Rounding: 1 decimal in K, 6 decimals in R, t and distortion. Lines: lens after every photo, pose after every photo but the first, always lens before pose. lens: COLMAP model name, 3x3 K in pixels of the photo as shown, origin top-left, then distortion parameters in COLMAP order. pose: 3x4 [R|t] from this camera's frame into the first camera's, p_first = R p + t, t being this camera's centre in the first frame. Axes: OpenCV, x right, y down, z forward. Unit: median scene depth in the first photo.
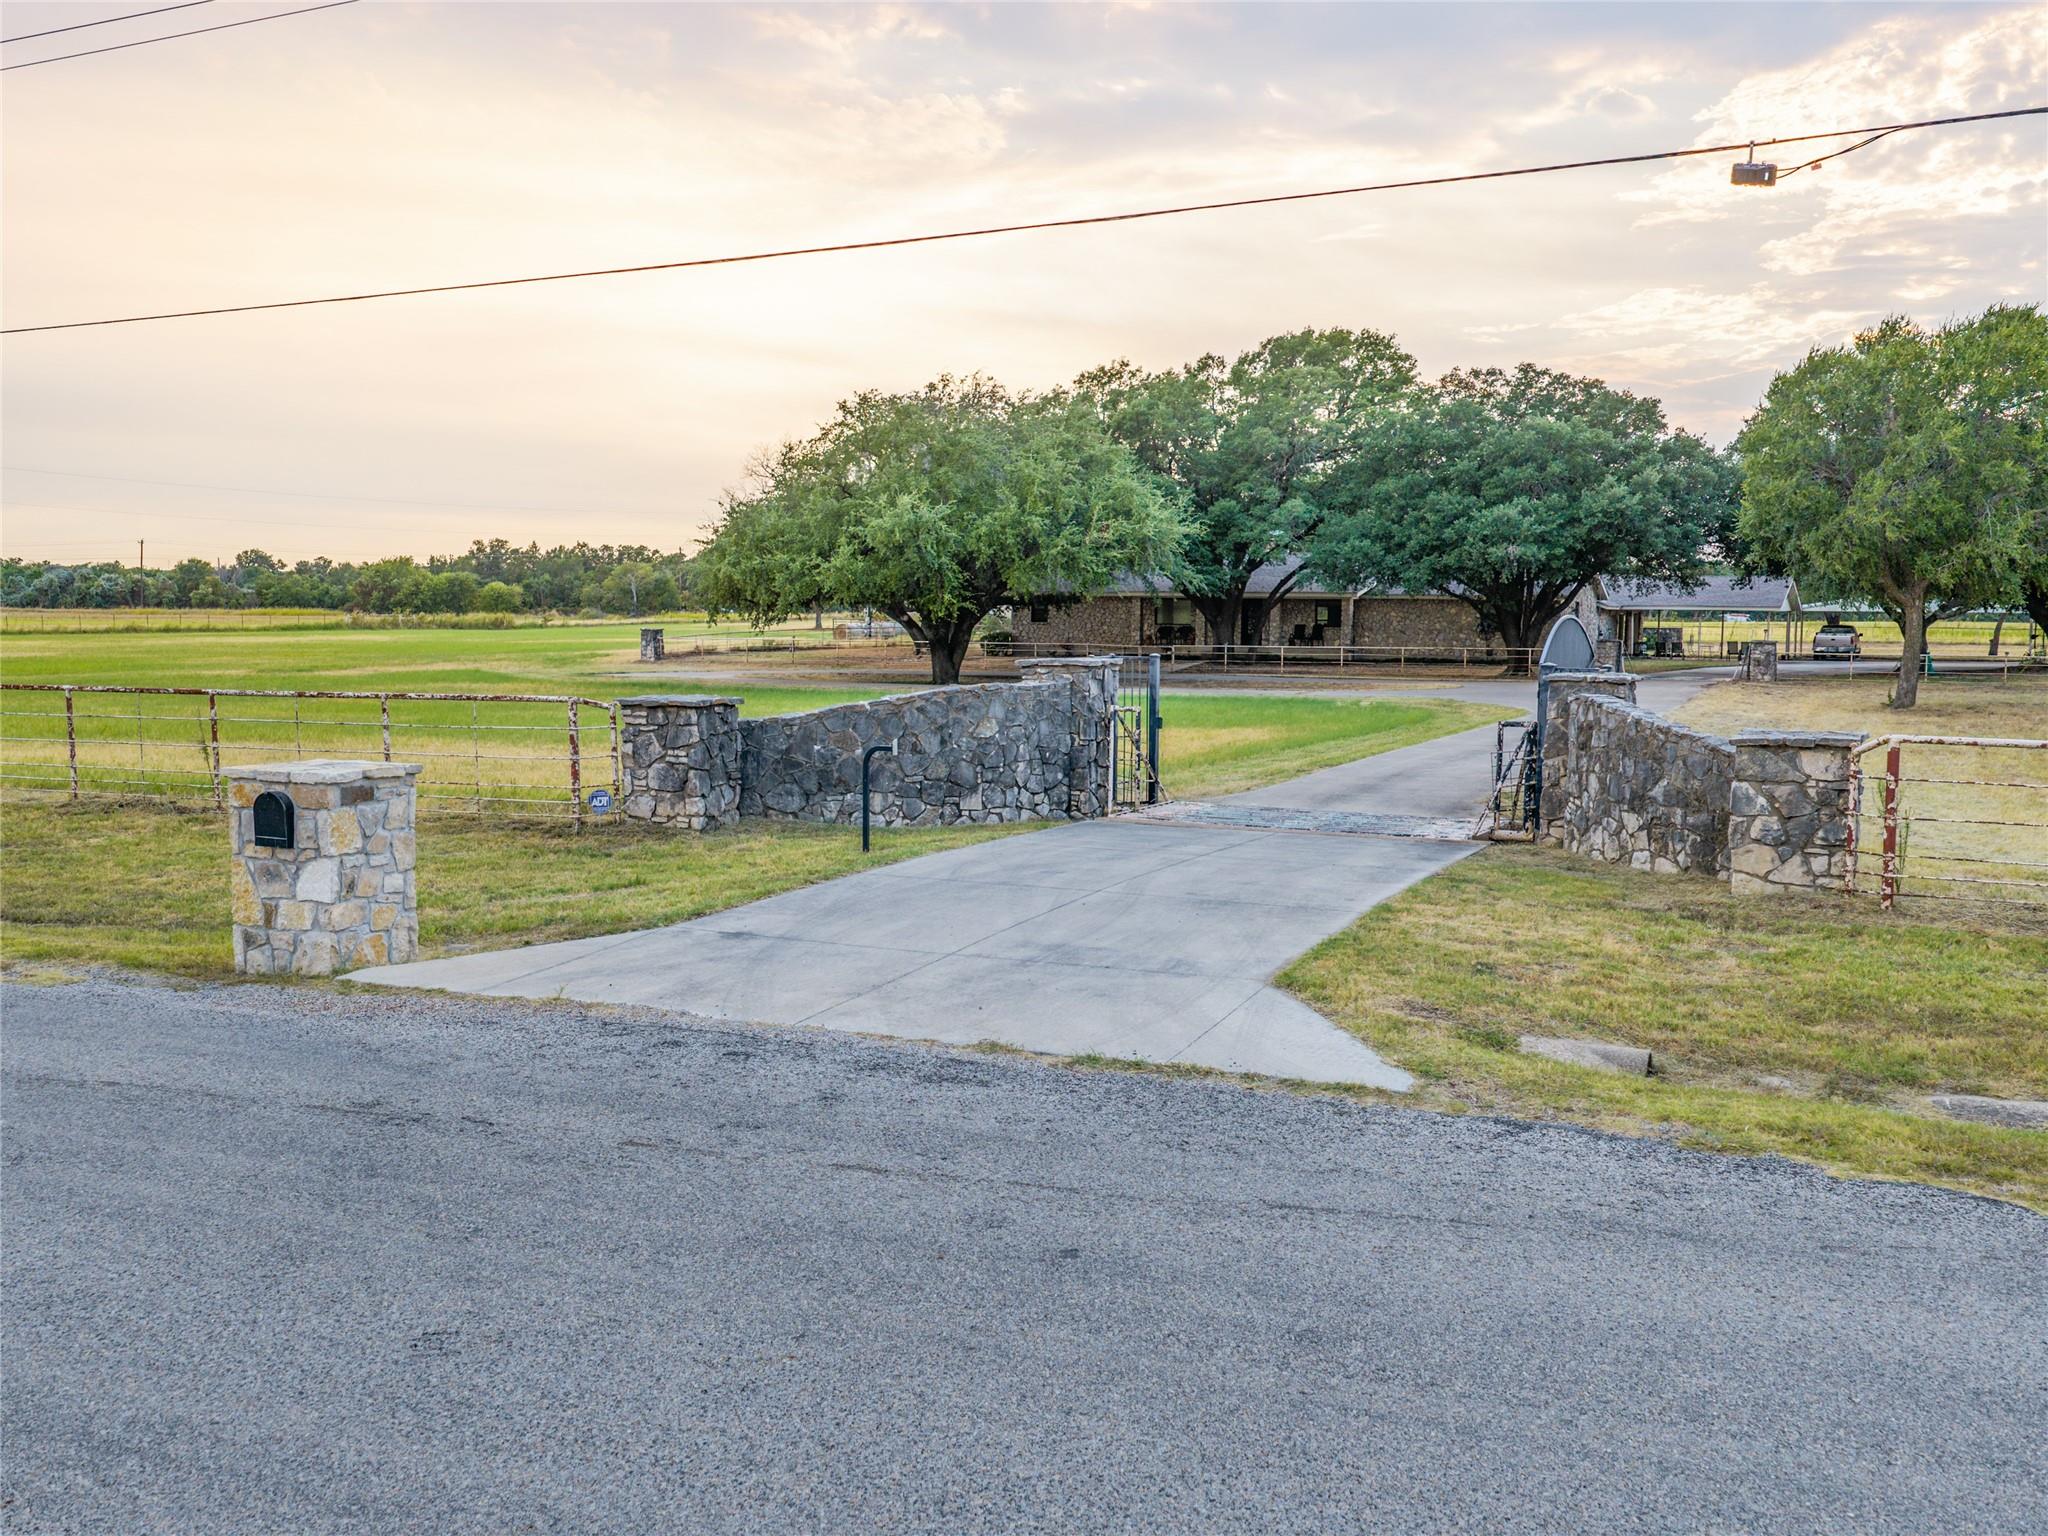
lens RADIAL K [[1923.4, 0, 1020.8], [0, 1923.4, 767.0], [0, 0, 1]] dist [0.009451, 0.000000]
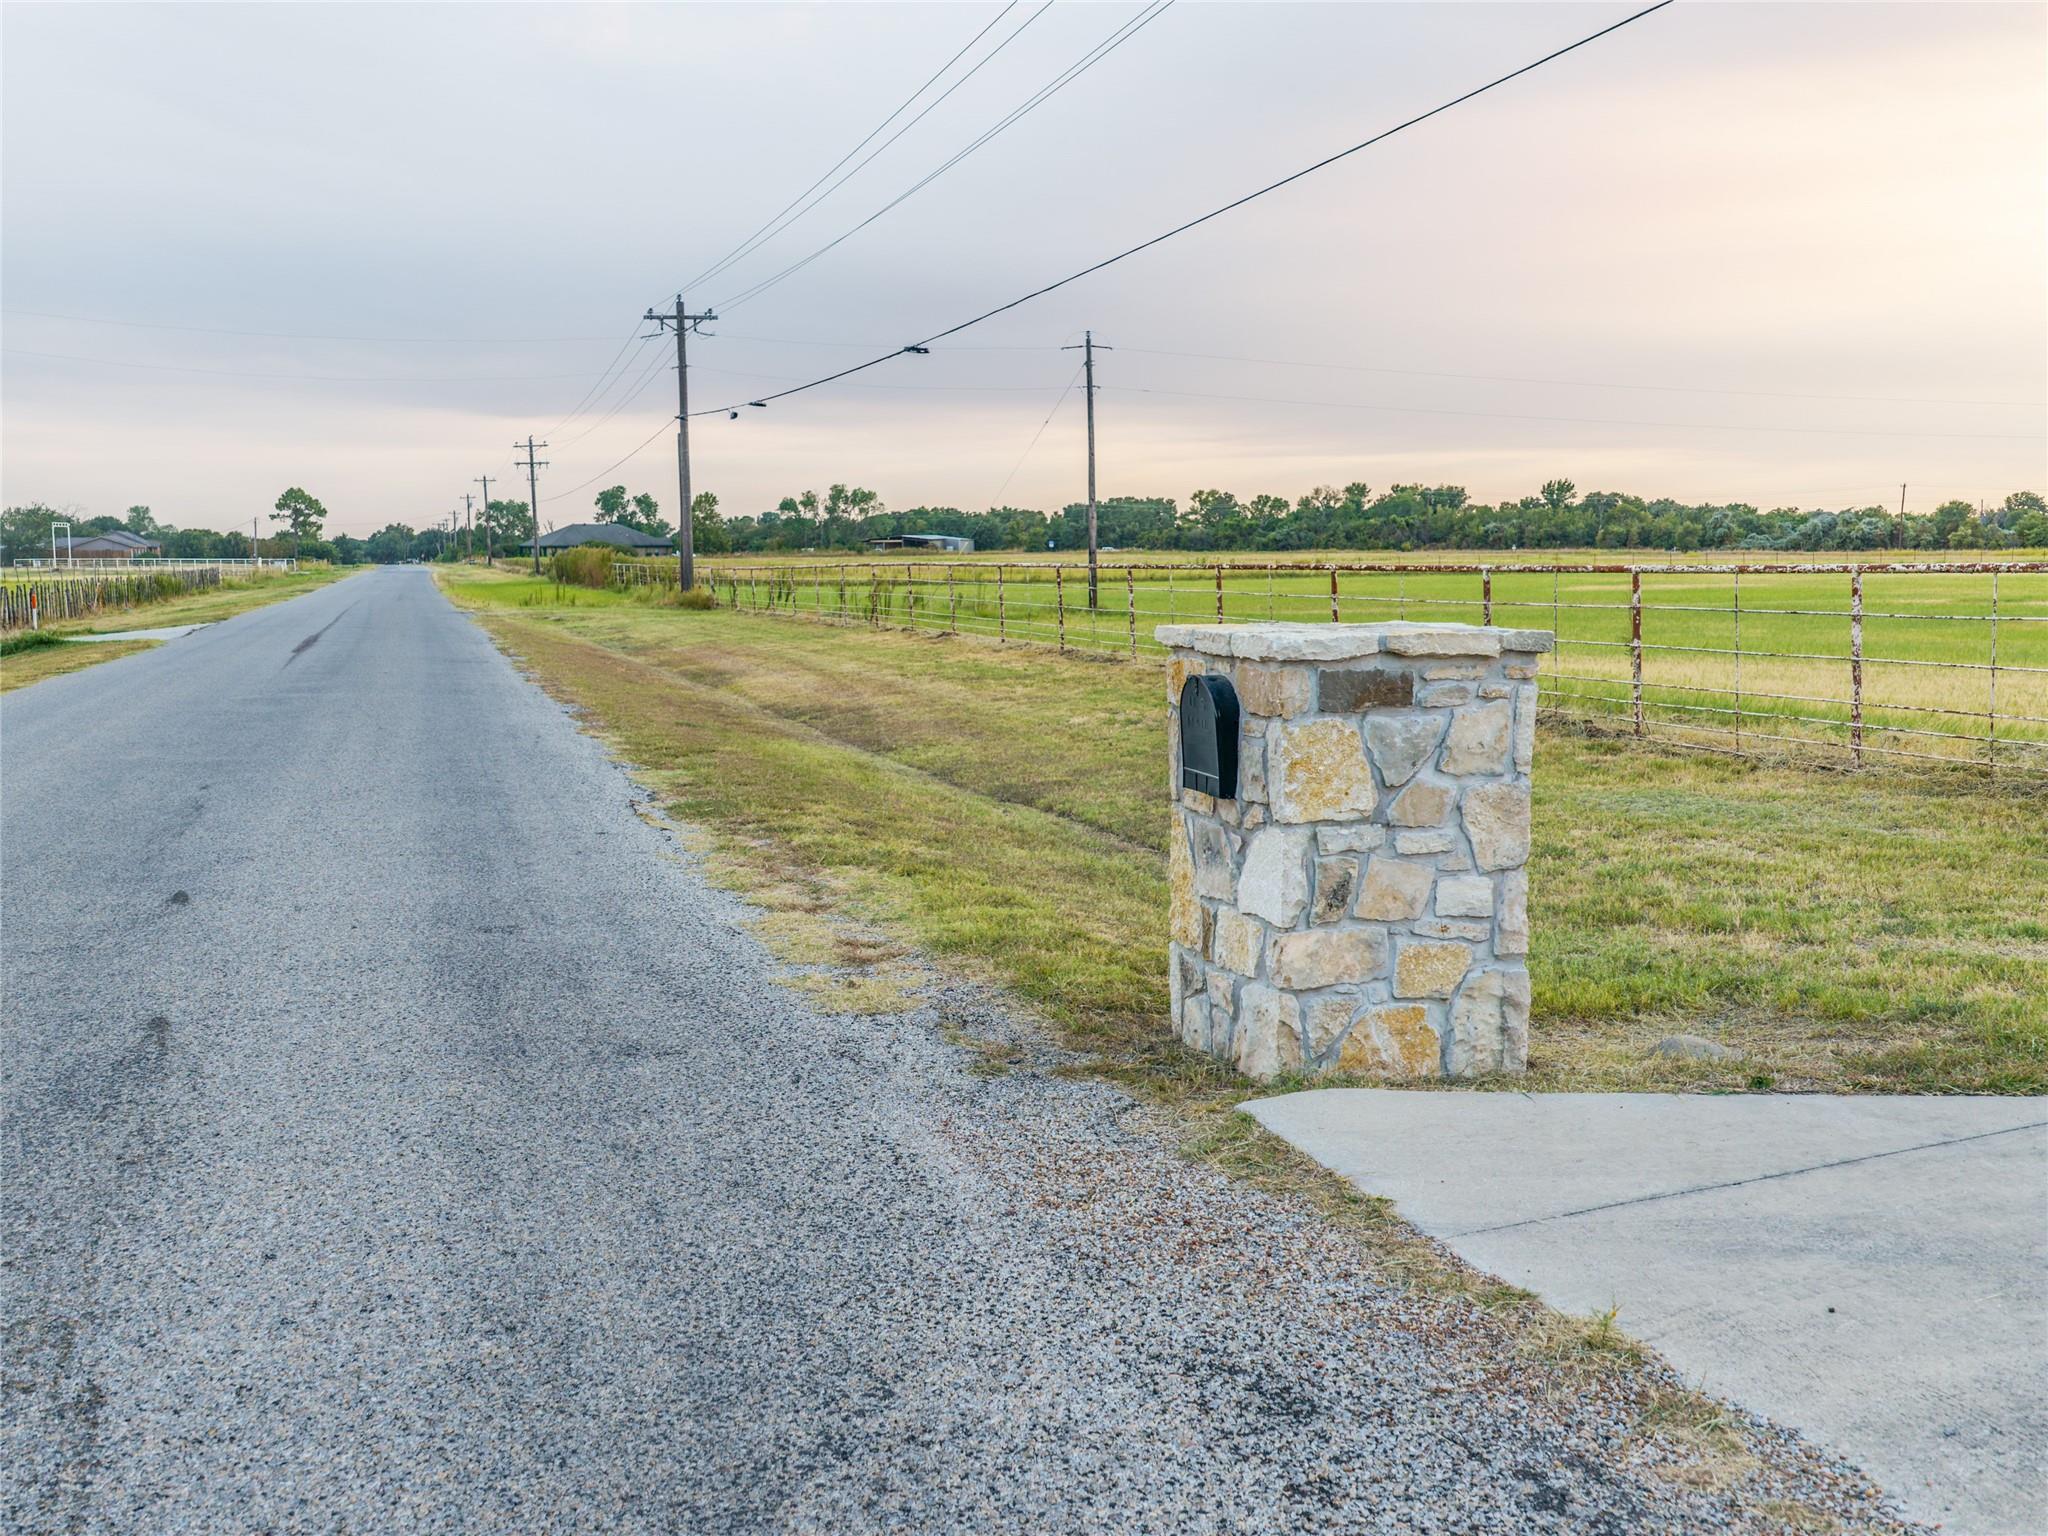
lens RADIAL K [[1923.4, 0, 1016.0], [0, 1923.4, 762.1], [0, 0, 1]] dist [0.009451, 0.000000]
pose [[0.662652, 0.069559, -0.745690, -0.066587], [-0.047228, 0.997577, 0.051086, 0.011988], [0.747437, 0.001365, 0.664331, 0.645155]]
